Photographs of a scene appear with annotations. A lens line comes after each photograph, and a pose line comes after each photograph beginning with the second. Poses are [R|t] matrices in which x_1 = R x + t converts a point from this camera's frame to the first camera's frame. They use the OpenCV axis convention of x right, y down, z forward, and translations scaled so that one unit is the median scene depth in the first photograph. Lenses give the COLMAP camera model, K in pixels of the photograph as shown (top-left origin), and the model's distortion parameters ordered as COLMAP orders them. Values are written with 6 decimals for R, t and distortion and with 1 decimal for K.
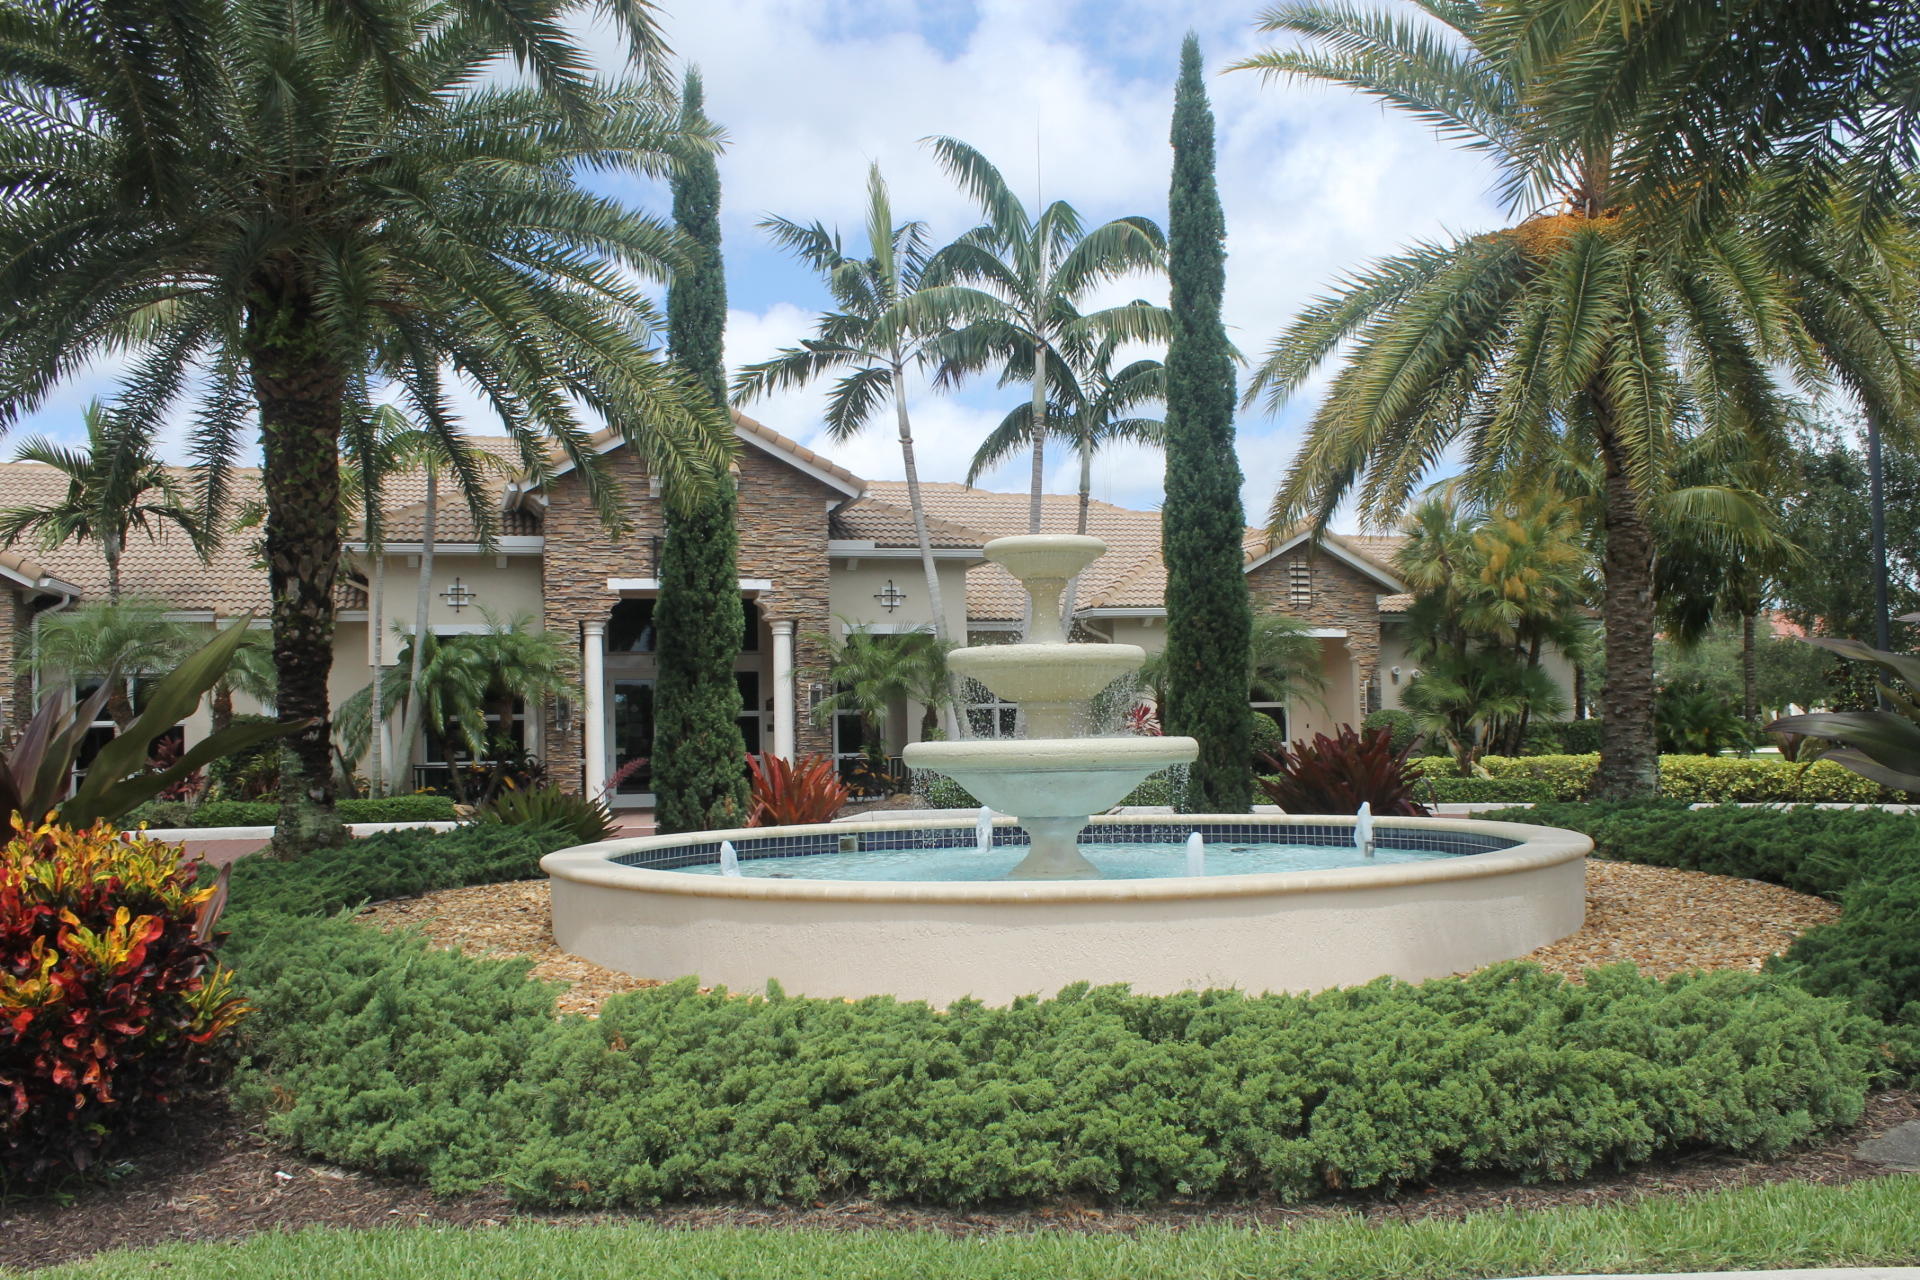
lens RADIAL K [[1600.8, 0, 967.8], [0, 1600.8, 677.4], [0, 0, 1]] dist [-0.124685, 0.001839]
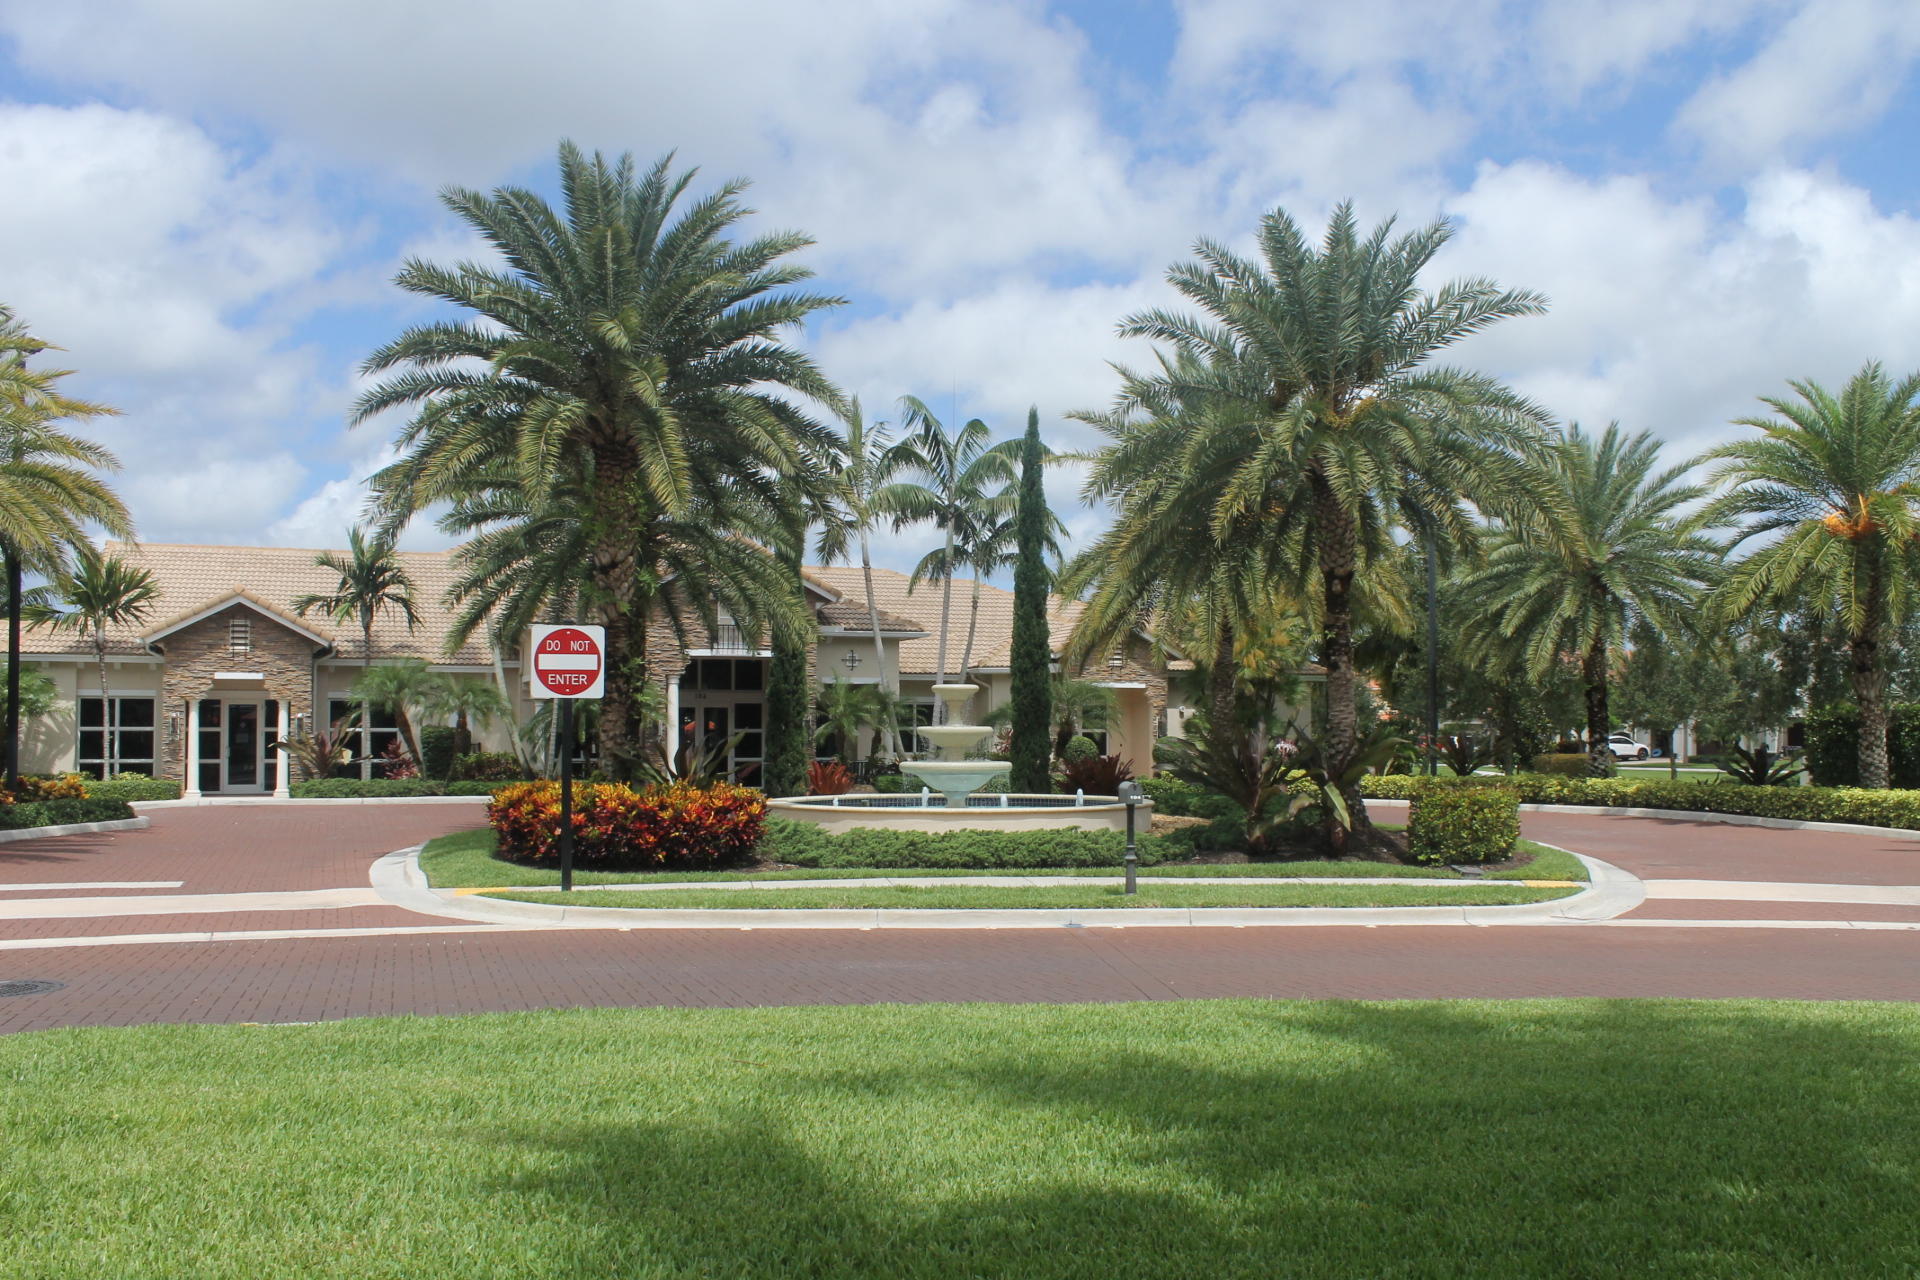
lens RADIAL K [[1600.8, 0, 967.8], [0, 1600.8, 677.4], [0, 0, 1]] dist [-0.124685, 0.001839]
pose [[0.997423, 0.024976, 0.067260, -0.050035], [-0.025069, 0.999686, 0.000532, -0.046442], [-0.067226, -0.002217, 0.997735, -0.743391]]
